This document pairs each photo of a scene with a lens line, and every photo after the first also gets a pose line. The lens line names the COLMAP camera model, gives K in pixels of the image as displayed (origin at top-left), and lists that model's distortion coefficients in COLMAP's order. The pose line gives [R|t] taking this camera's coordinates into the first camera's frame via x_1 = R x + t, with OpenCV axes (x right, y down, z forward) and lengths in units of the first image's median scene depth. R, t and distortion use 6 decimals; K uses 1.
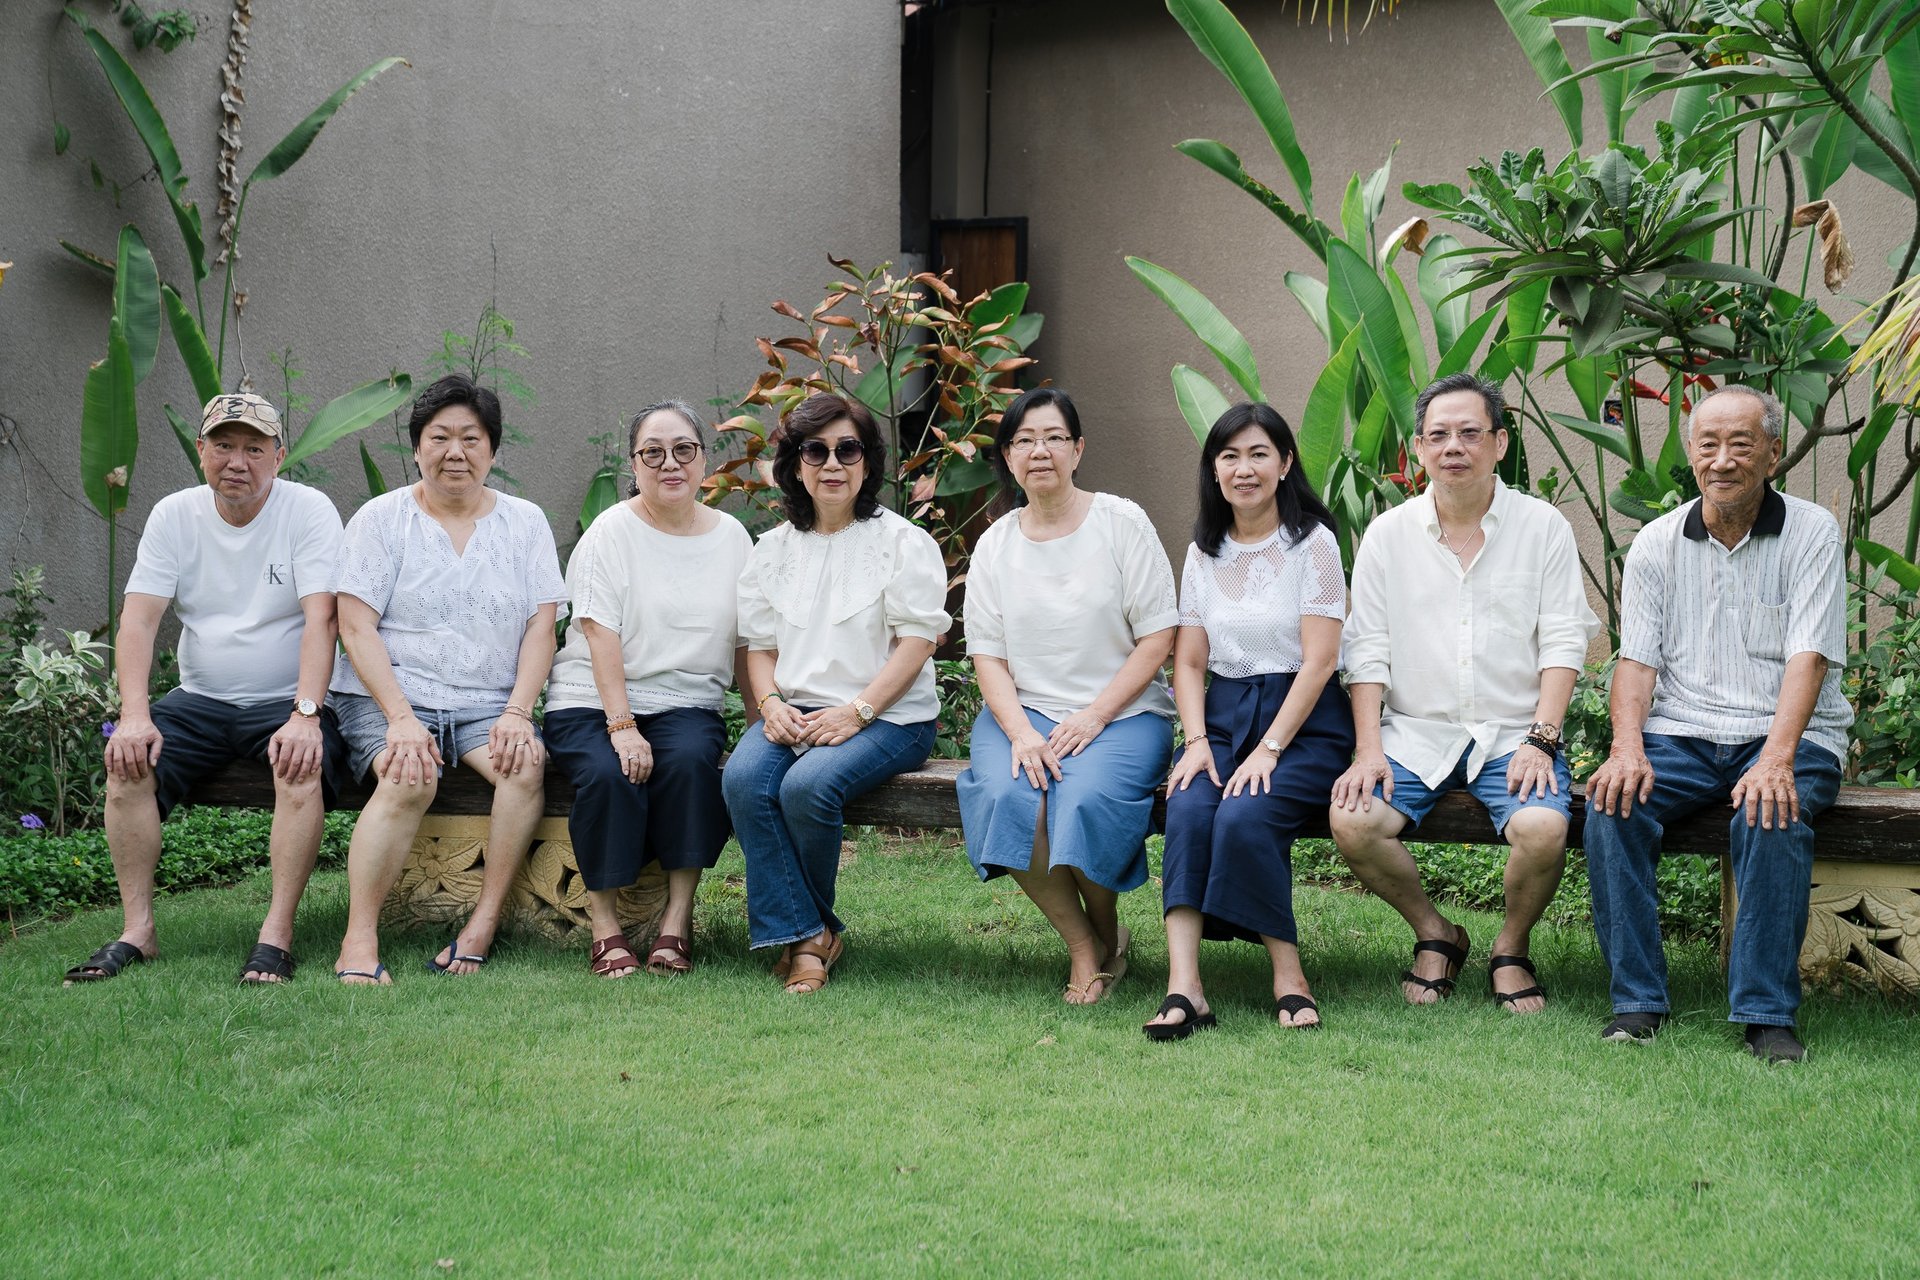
lens RADIAL K [[2944.4, 0, 960.0], [0, 2944.4, 640.0], [0, 0, 1]] dist [0.303743, -0.965103]
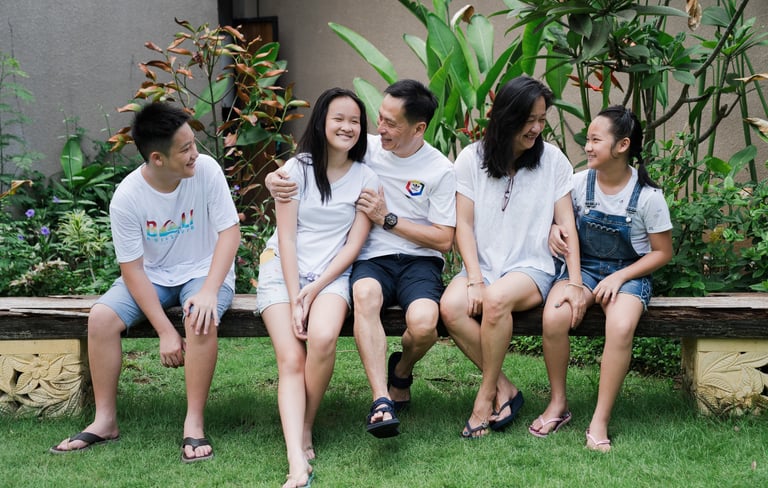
lens RADIAL K [[1102.7, 0, 386.7], [0, 1102.7, 236.9], [0, 0, 1]] dist [0.113887, 0.456471]
pose [[0.992523, -0.033410, 0.117399, 0.001849], [0.029360, 0.998918, 0.036062, -0.011283], [-0.118477, -0.032346, 0.992430, 0.267423]]
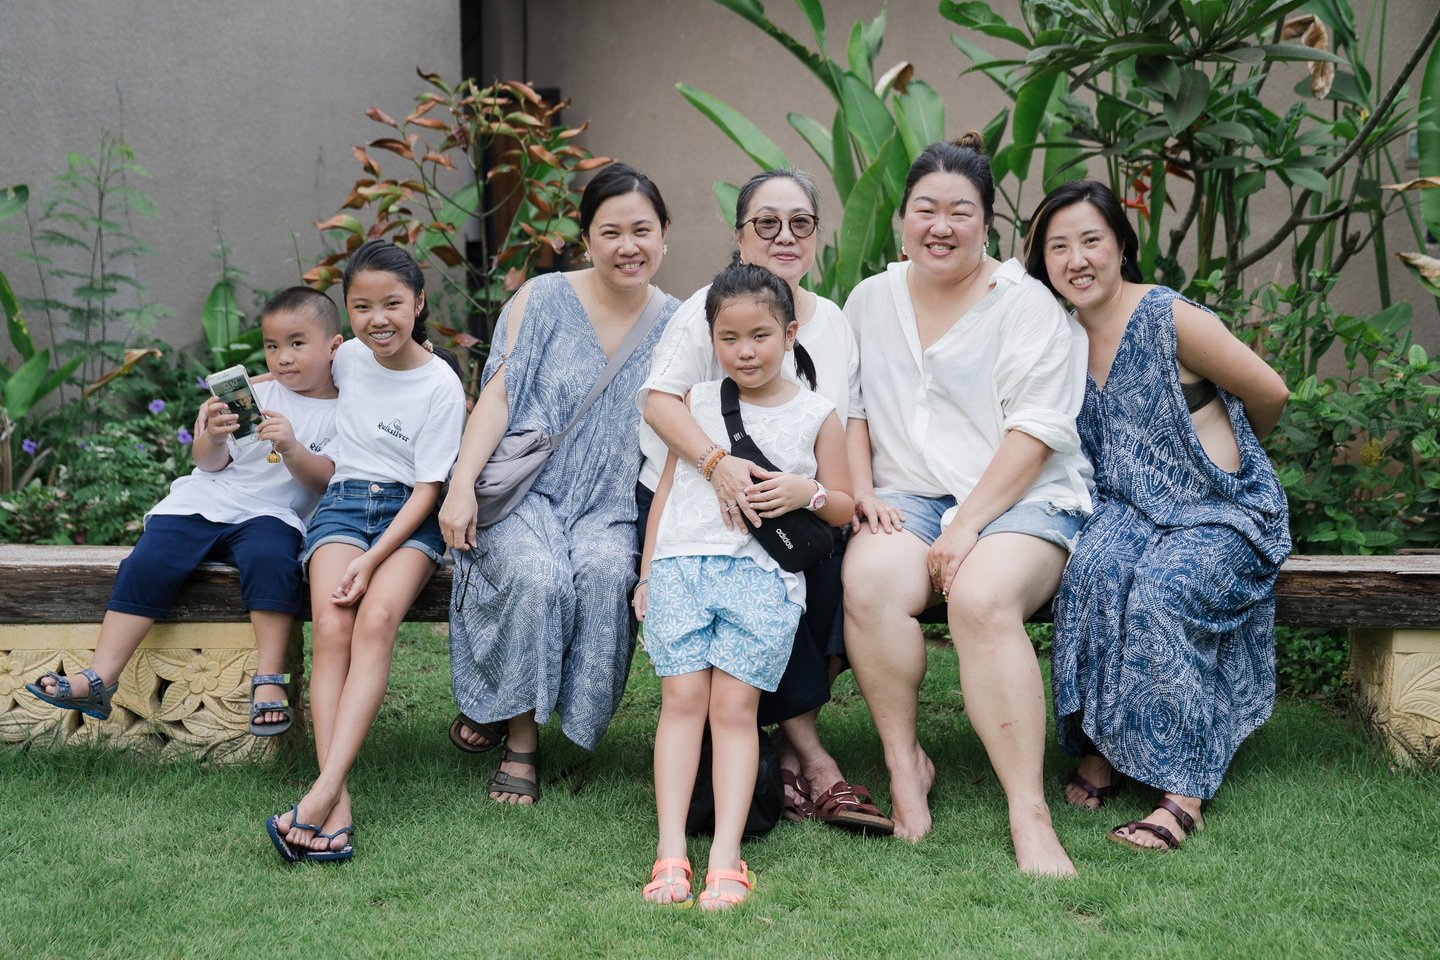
lens RADIAL K [[1763.2, 0, 743.3], [0, 1763.2, 464.1], [0, 0, 1]] dist [0.035766, 0.390887]
pose [[0.988619, -0.024199, 0.148480, -0.026294], [0.019229, 0.999209, 0.034822, -0.003925], [-0.149205, -0.031570, 0.988302, 0.327962]]
